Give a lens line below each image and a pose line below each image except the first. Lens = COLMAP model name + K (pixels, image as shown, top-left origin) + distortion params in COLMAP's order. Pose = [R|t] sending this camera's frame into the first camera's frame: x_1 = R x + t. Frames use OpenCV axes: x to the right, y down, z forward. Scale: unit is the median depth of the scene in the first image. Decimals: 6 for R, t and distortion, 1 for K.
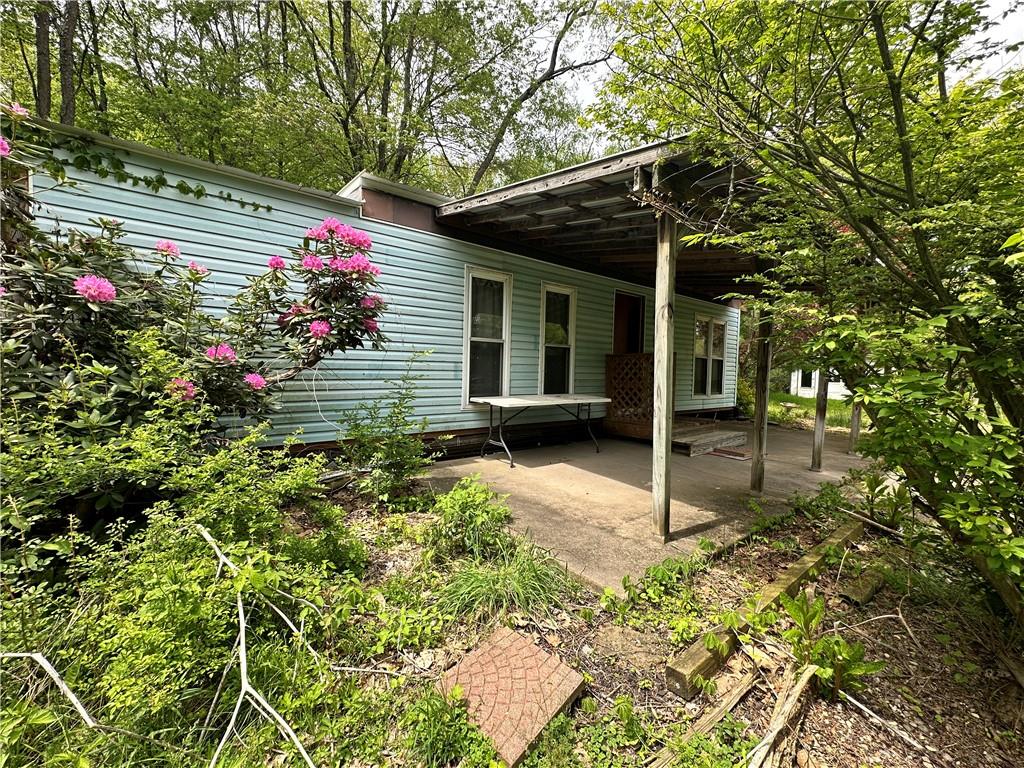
lens RADIAL K [[411.1, 0, 512.0], [0, 411.1, 384.3], [0, 0, 1]] dist [-0.000153, -0.000527]
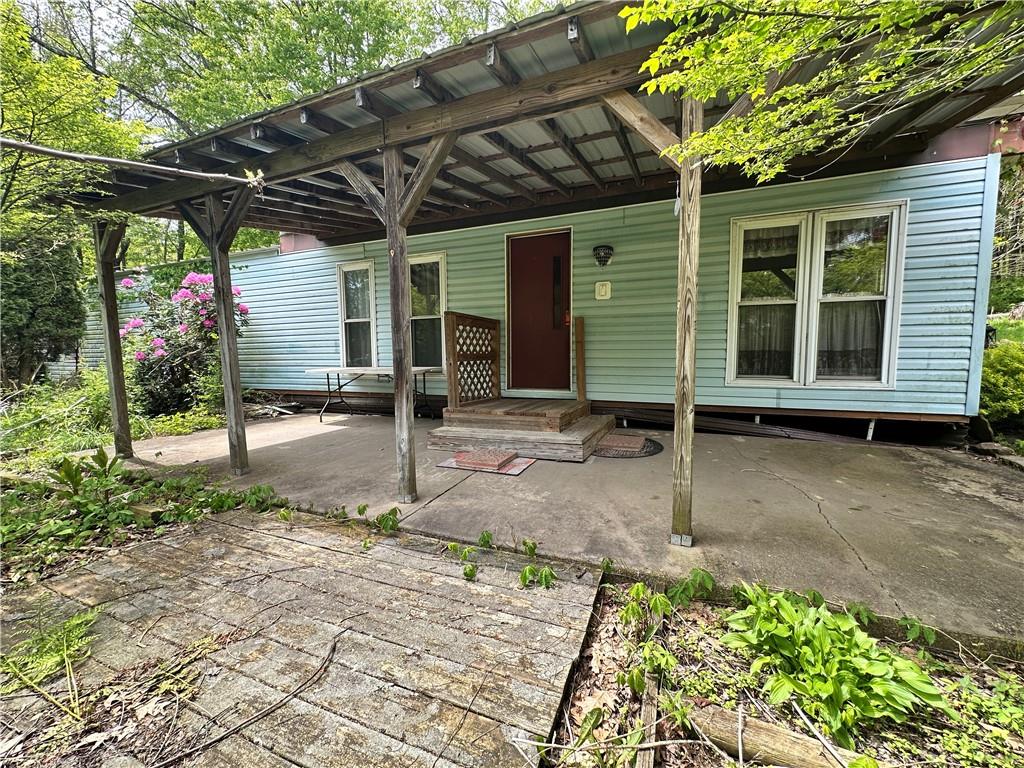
lens RADIAL K [[411.1, 0, 512.2], [0, 411.1, 385.1], [0, 0, 1]] dist [-0.000153, -0.000527]
pose [[0.484202, 0.052832, -0.873359, 1.222374], [-0.005521, 0.998340, 0.057332, 0.011201], [0.874939, -0.022938, 0.483690, 0.797368]]
